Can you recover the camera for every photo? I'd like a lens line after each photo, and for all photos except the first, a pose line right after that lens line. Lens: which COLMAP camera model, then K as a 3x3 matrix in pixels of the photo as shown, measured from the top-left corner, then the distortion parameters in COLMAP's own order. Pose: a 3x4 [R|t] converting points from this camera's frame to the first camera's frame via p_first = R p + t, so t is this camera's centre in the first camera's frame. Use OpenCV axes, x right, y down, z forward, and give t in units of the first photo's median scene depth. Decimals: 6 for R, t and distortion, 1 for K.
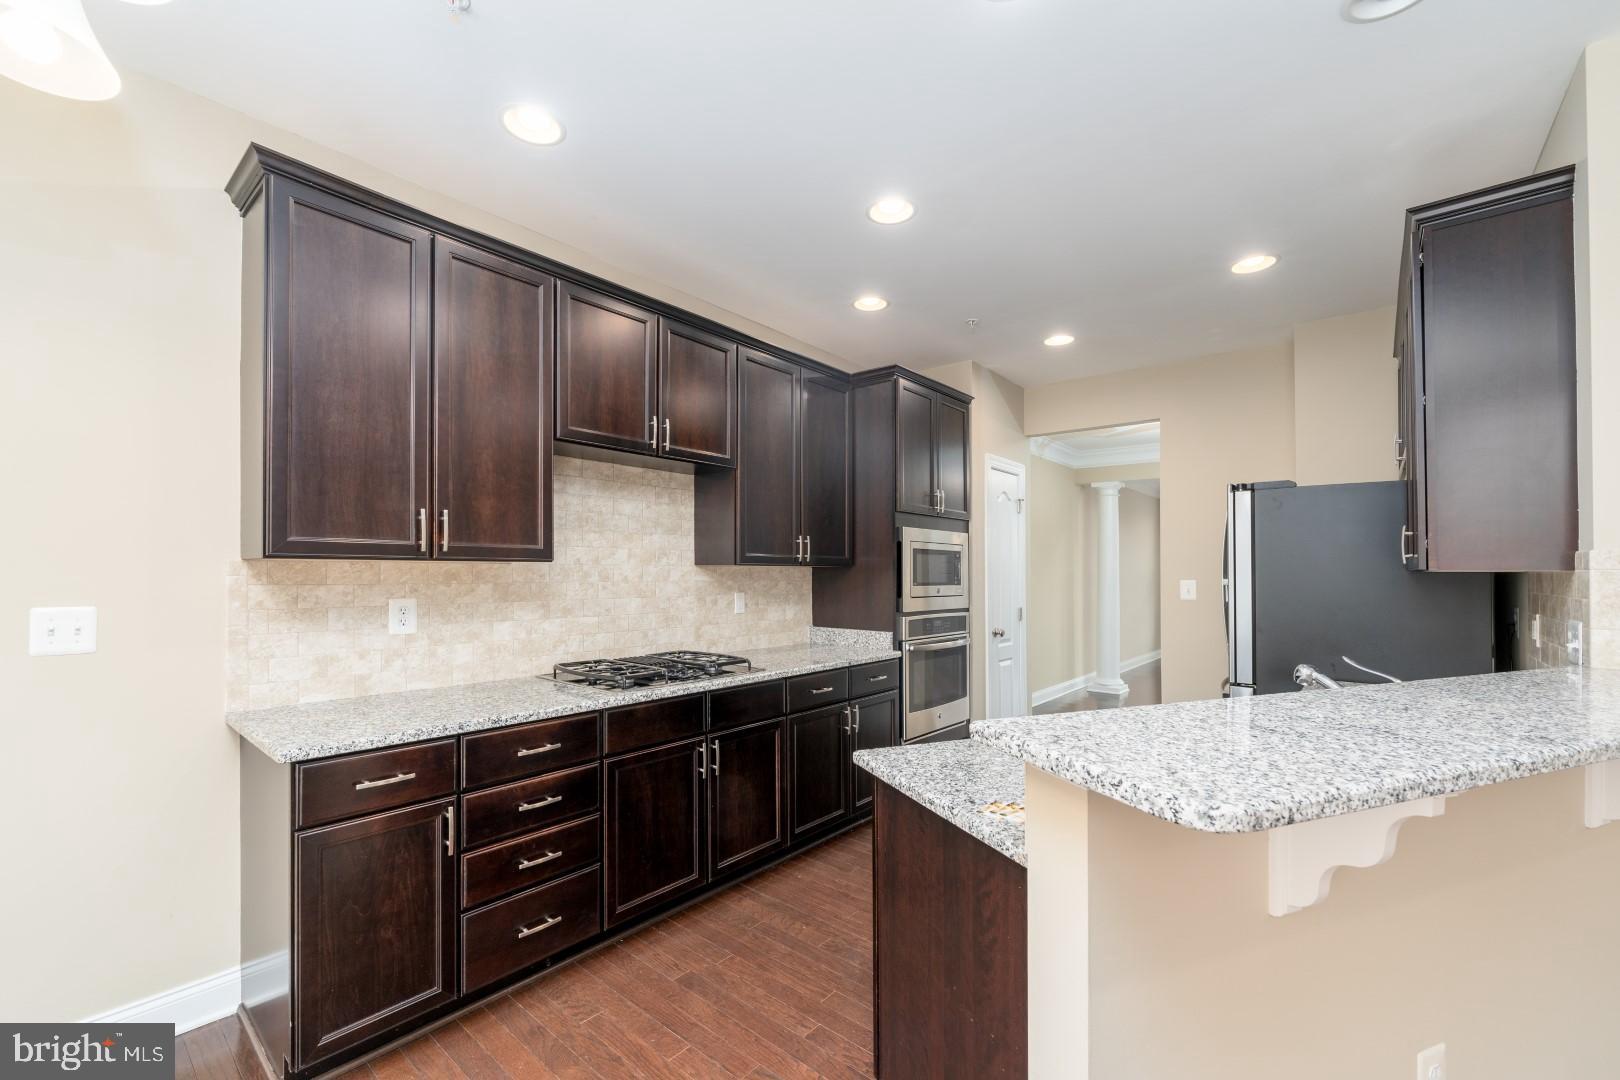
lens RADIAL K [[668.7, 0, 808.4], [0, 668.7, 575.1], [0, 0, 1]] dist [-0.000427, -0.000302]
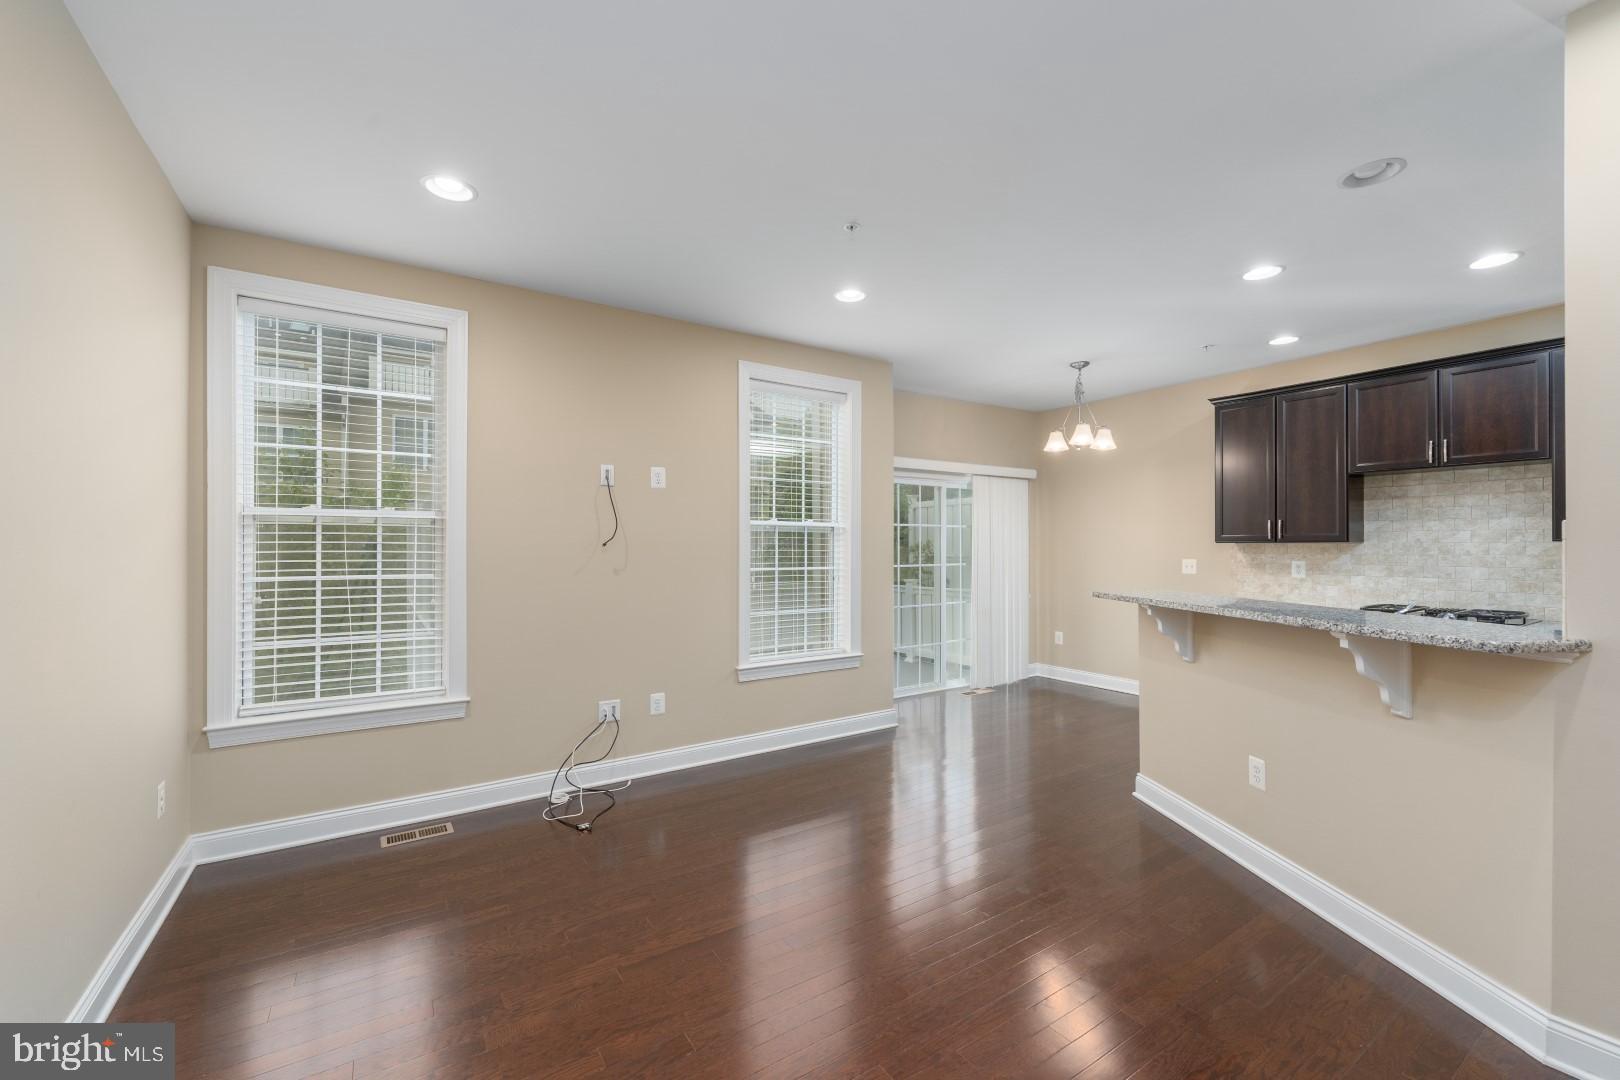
lens RADIAL K [[668.7, 0, 809.2], [0, 668.7, 543.0], [0, 0, 1]] dist [-0.000427, -0.000302]
pose [[-0.299673, 0.000206, -0.954042, 1.765046], [0.007136, 0.999972, -0.002026, -0.026140], [0.954015, -0.007415, -0.299666, 0.156586]]
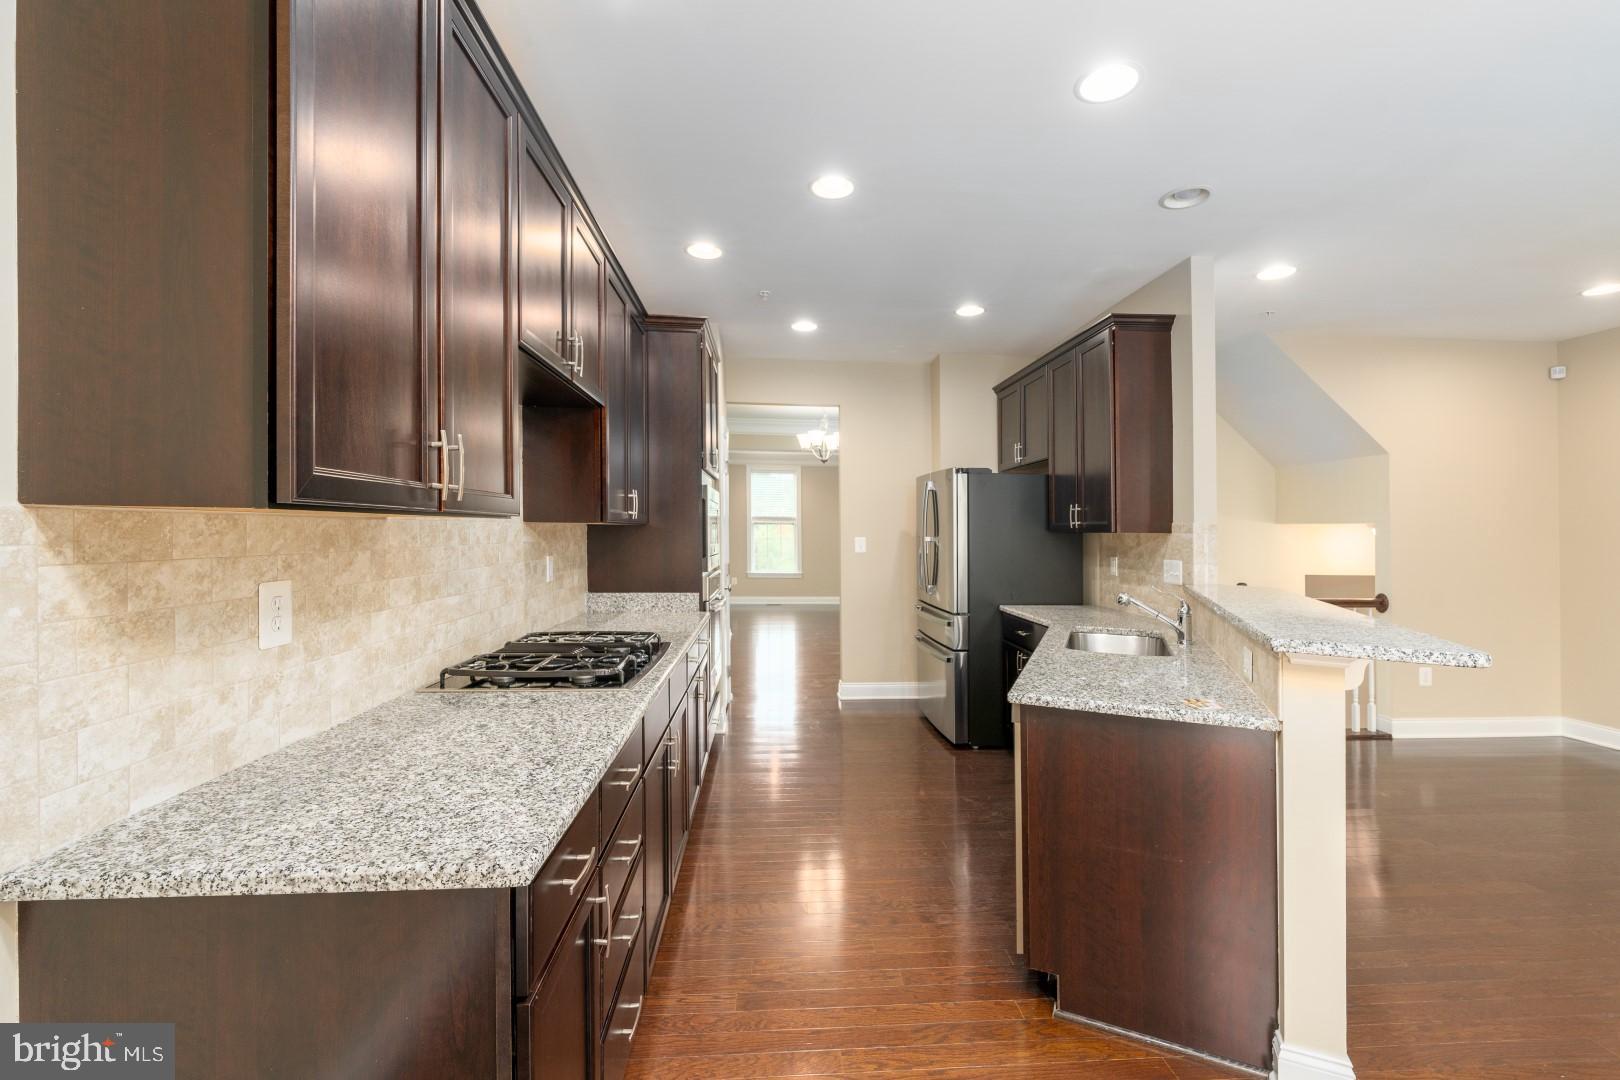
lens RADIAL K [[668.7, 0, 815.7], [0, 668.7, 532.6], [0, 0, 1]] dist [-0.000427, -0.000302]
pose [[0.709610, 0.000046, 0.704594, -0.646657], [-0.002504, 0.999994, 0.002457, -0.007375], [-0.704590, -0.003507, 0.709606, 0.283393]]
